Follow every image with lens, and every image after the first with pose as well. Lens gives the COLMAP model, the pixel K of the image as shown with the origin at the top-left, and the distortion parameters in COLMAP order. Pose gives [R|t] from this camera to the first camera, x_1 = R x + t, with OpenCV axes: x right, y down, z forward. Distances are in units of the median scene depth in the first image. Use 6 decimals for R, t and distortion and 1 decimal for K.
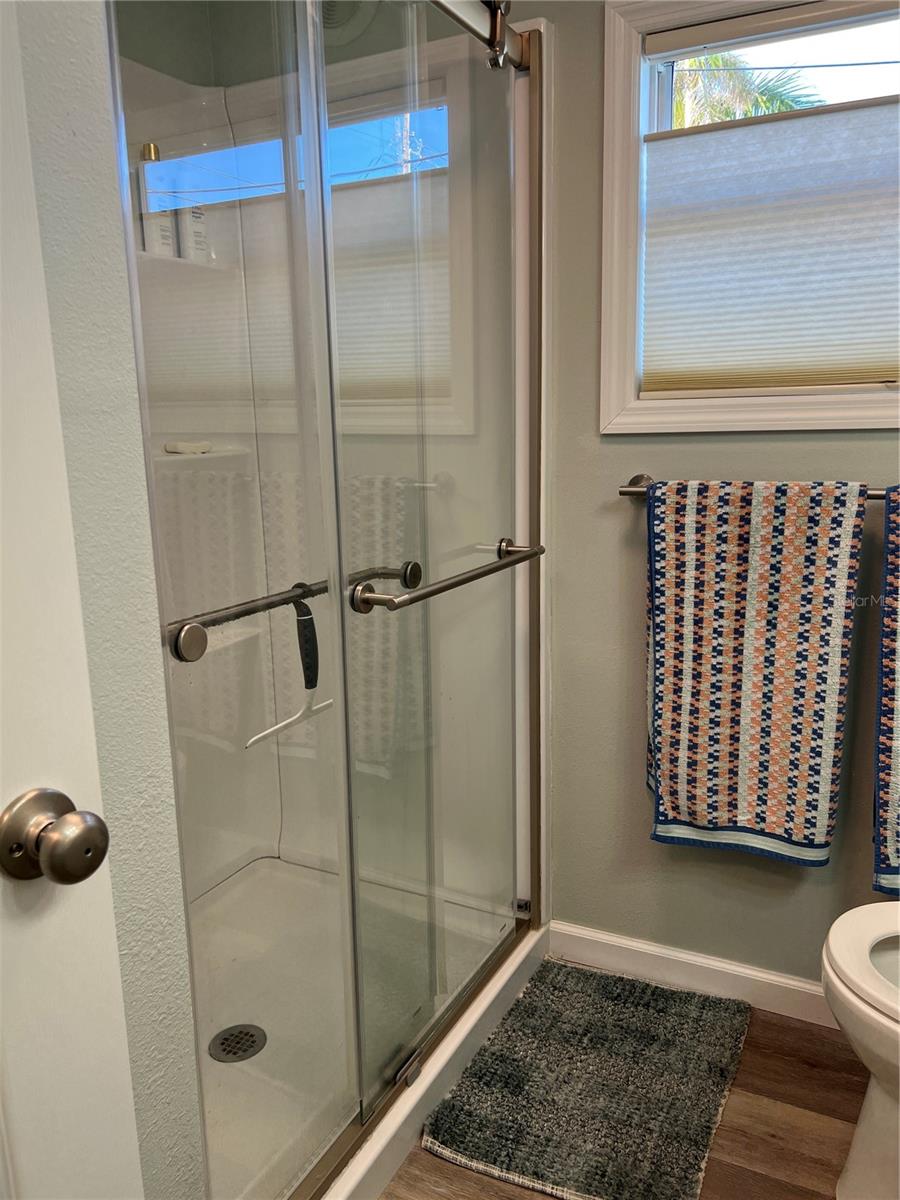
lens RADIAL K [[909.8, 0, 450.4], [0, 909.8, 608.9], [0, 0, 1]] dist [0.039580, -0.031266]
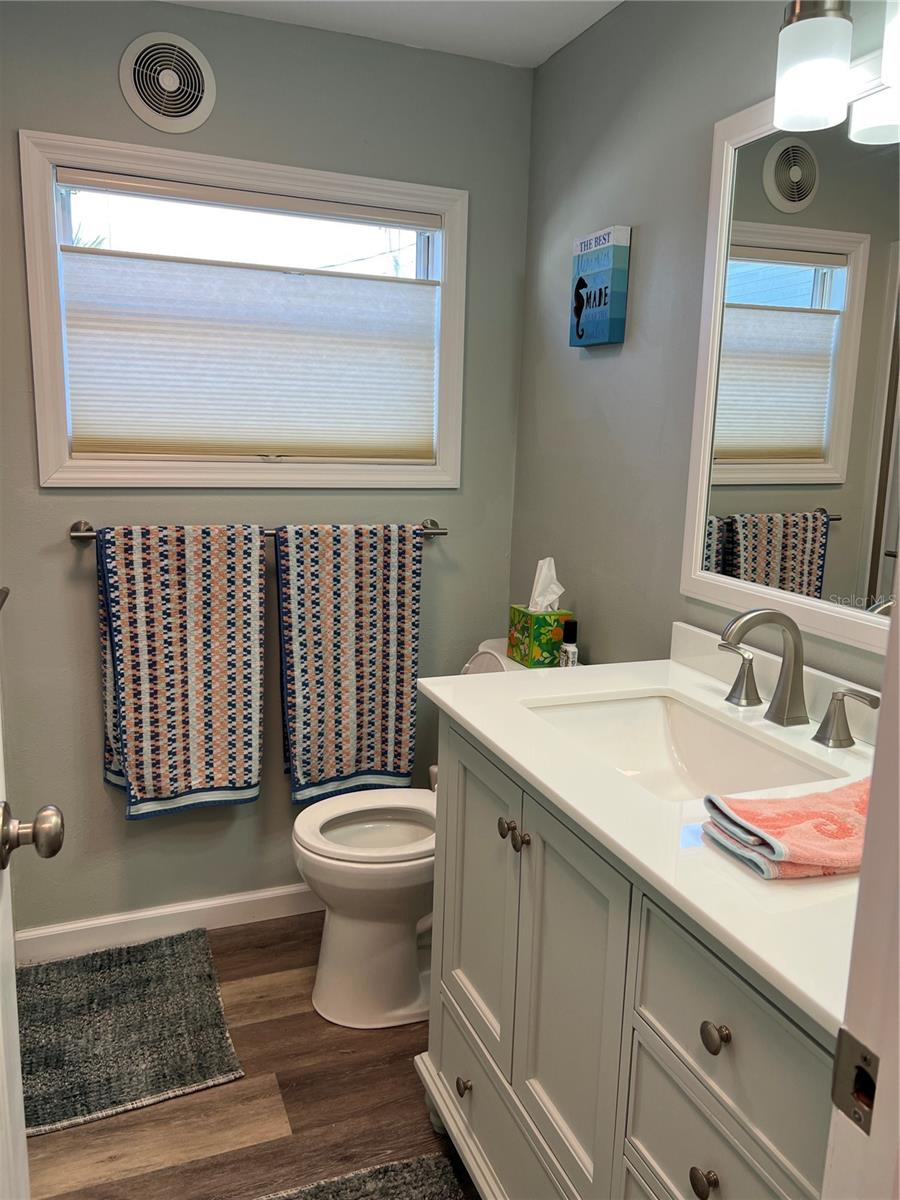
lens RADIAL K [[909.8, 0, 448.5], [0, 909.8, 597.5], [0, 0, 1]] dist [0.039580, -0.031266]
pose [[0.667141, -0.093510, 0.739039, -0.395141], [0.115651, 0.993062, 0.021252, -0.019373], [-0.735899, 0.071293, 0.673327, -0.166768]]
